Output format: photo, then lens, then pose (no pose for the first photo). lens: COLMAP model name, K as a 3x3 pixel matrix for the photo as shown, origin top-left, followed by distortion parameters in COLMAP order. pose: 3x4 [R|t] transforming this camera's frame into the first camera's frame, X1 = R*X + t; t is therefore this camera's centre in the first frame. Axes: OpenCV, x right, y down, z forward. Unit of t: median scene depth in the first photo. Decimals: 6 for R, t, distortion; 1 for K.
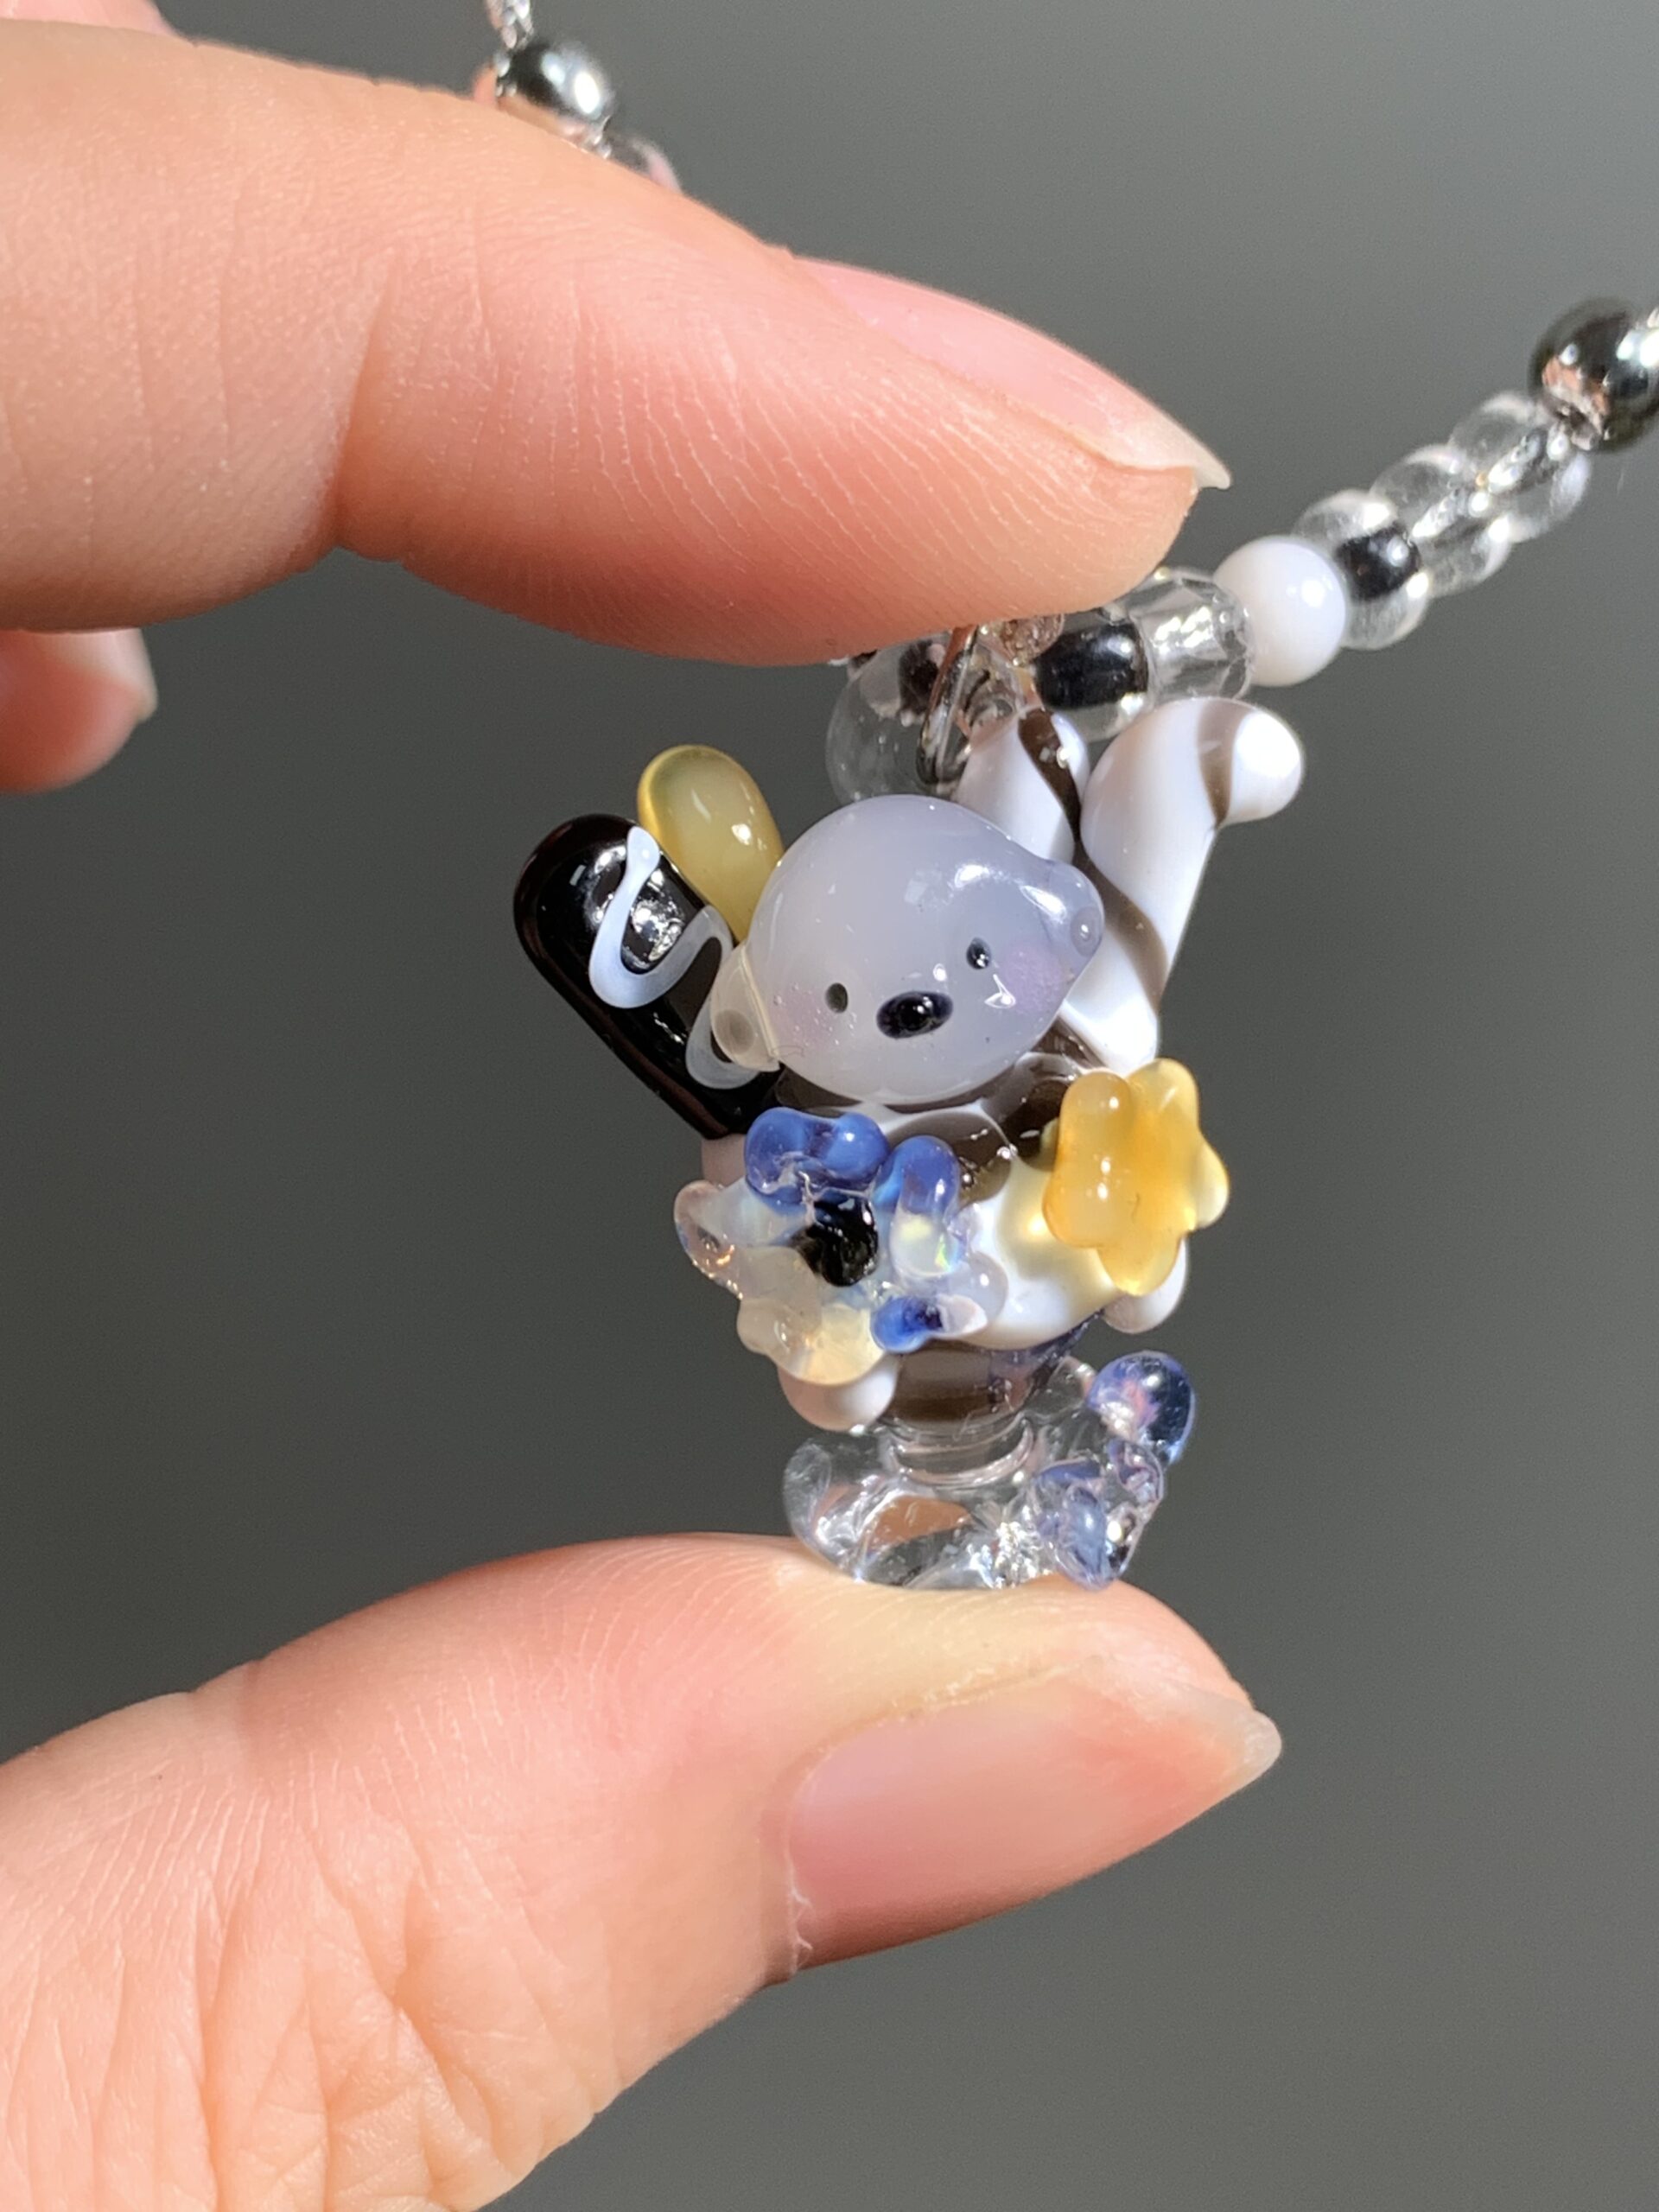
lens RADIAL K [[4148.8, 0, 825.8], [0, 4148.8, 1109.1], [0, 0, 1]] dist [0.008553, 0.000000]
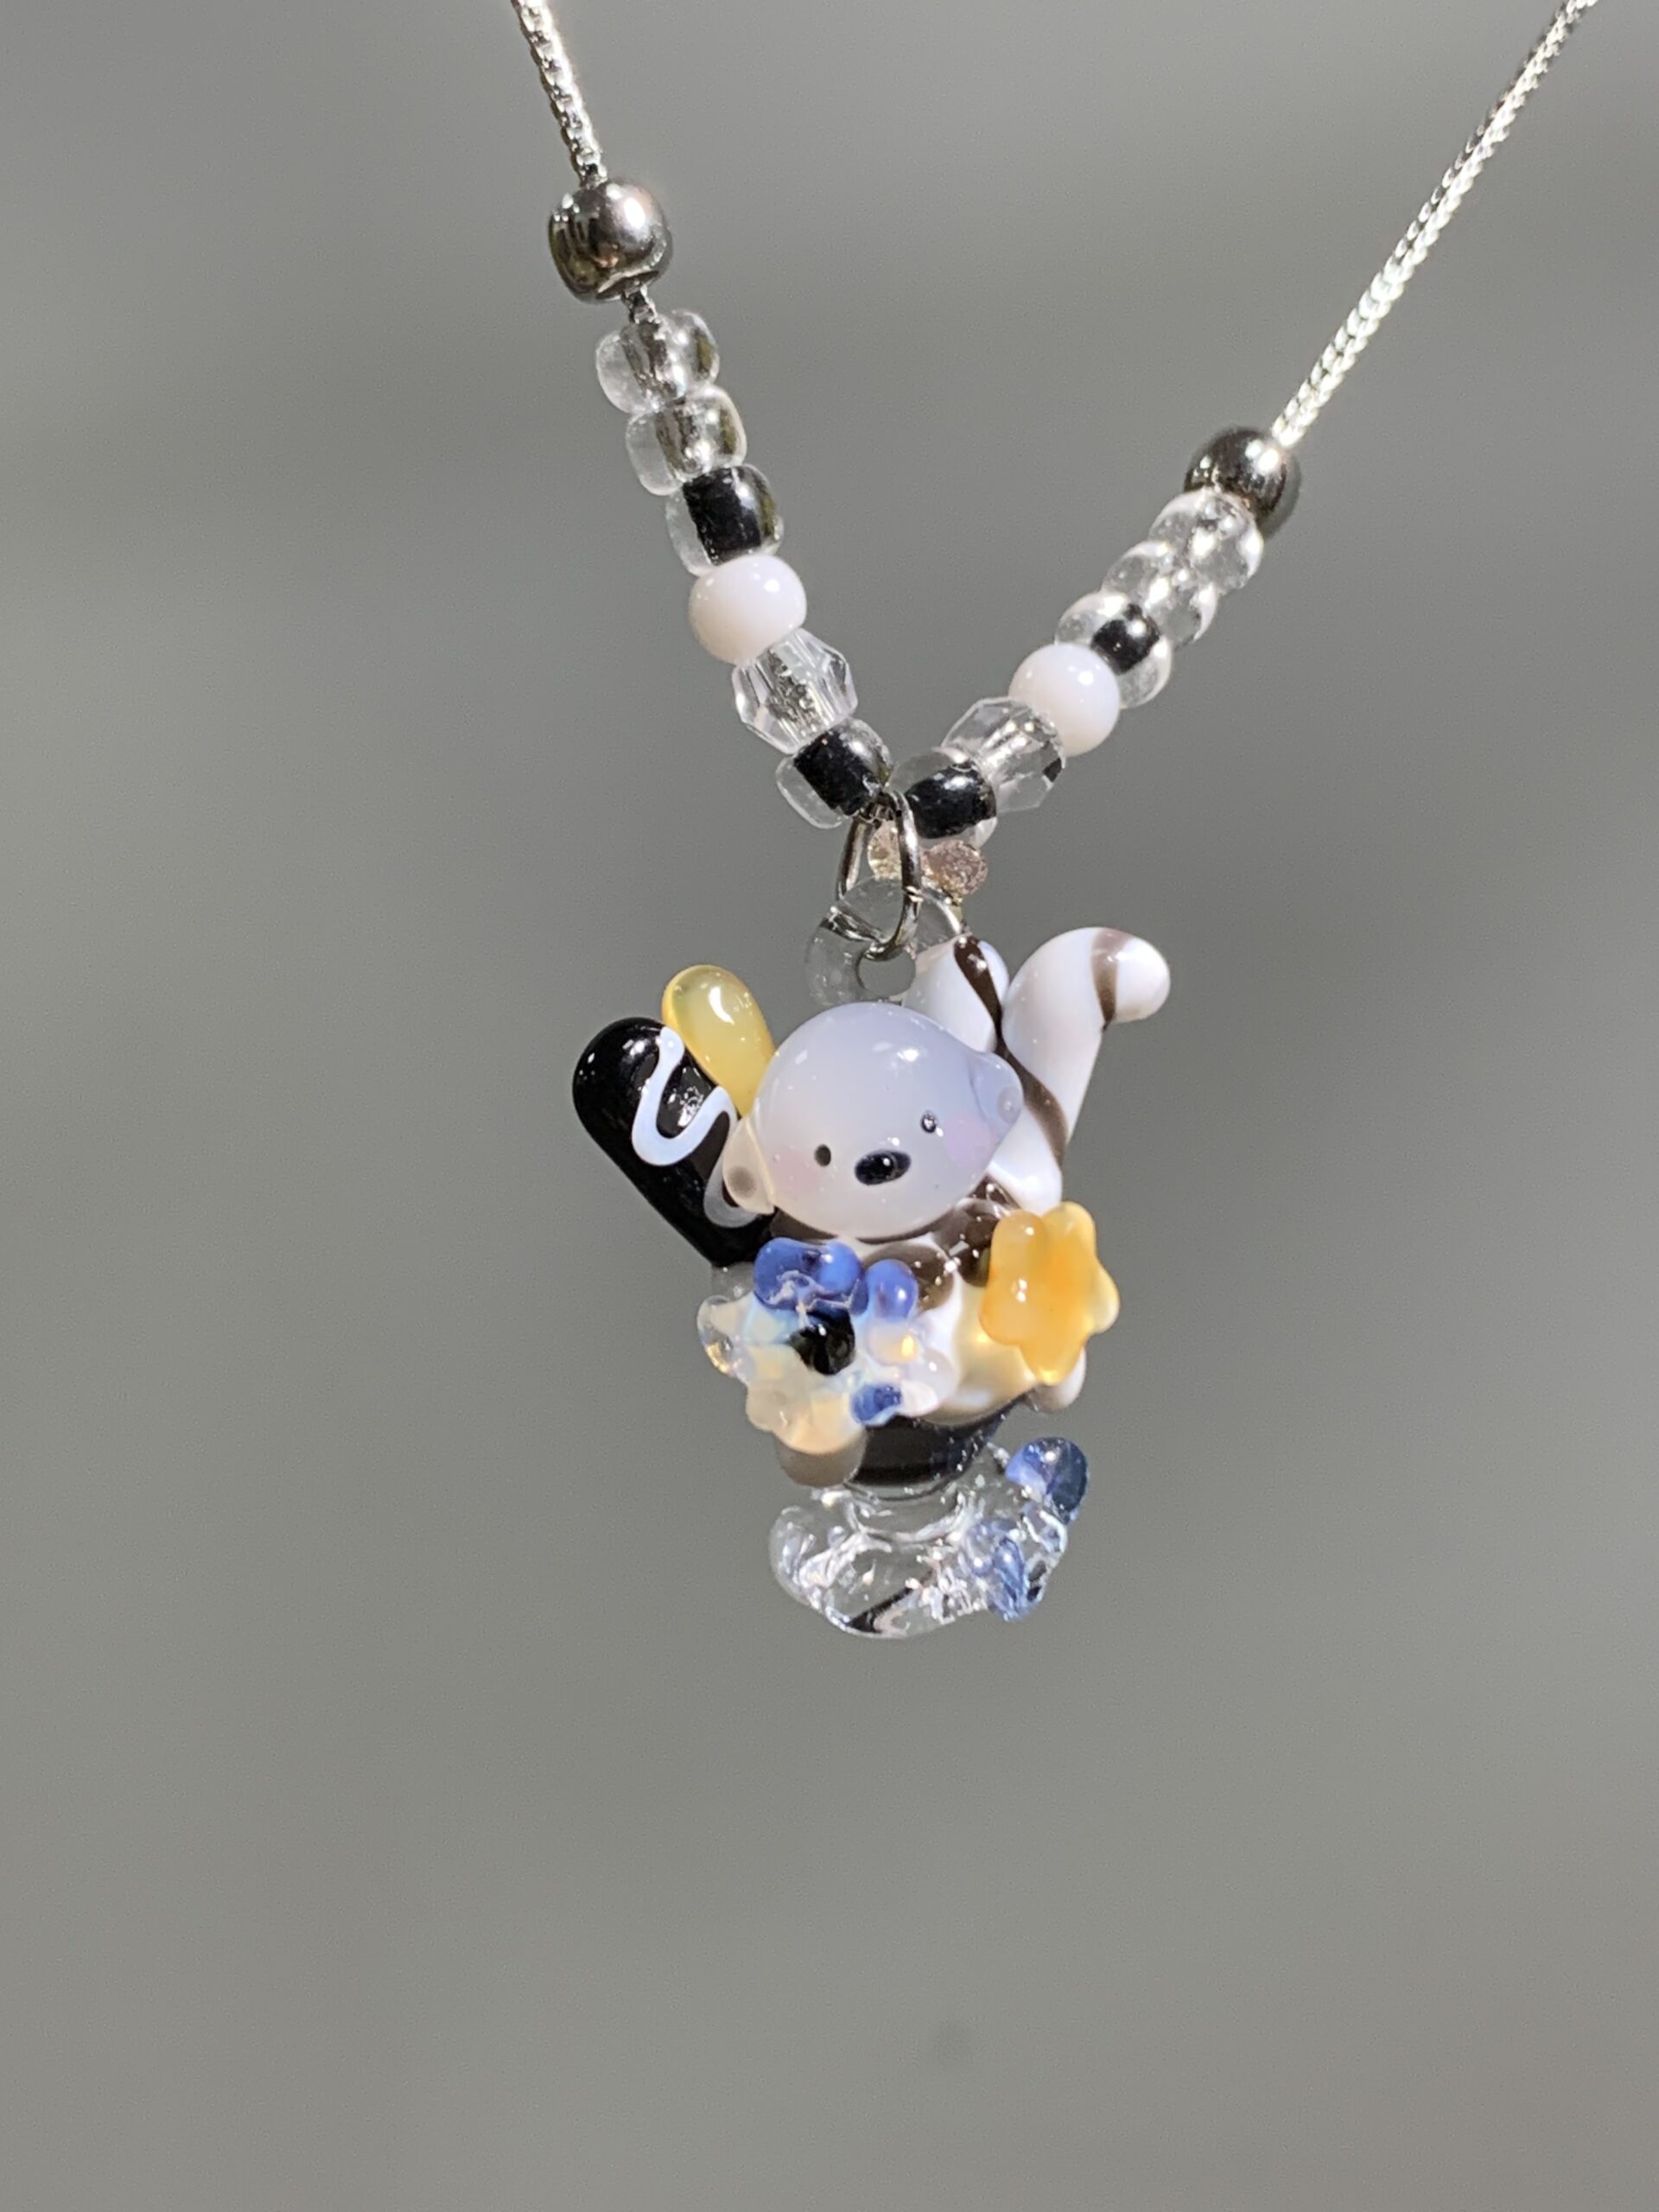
lens RADIAL K [[4148.8, 0, 832.2], [0, 4148.8, 1103.2], [0, 0, 1]] dist [0.008553, 0.000000]
pose [[0.999243, -0.005806, 0.038464, -0.043514], [0.007608, 0.998871, -0.046882, 0.017687], [-0.038149, 0.047139, 0.998160, -0.307658]]
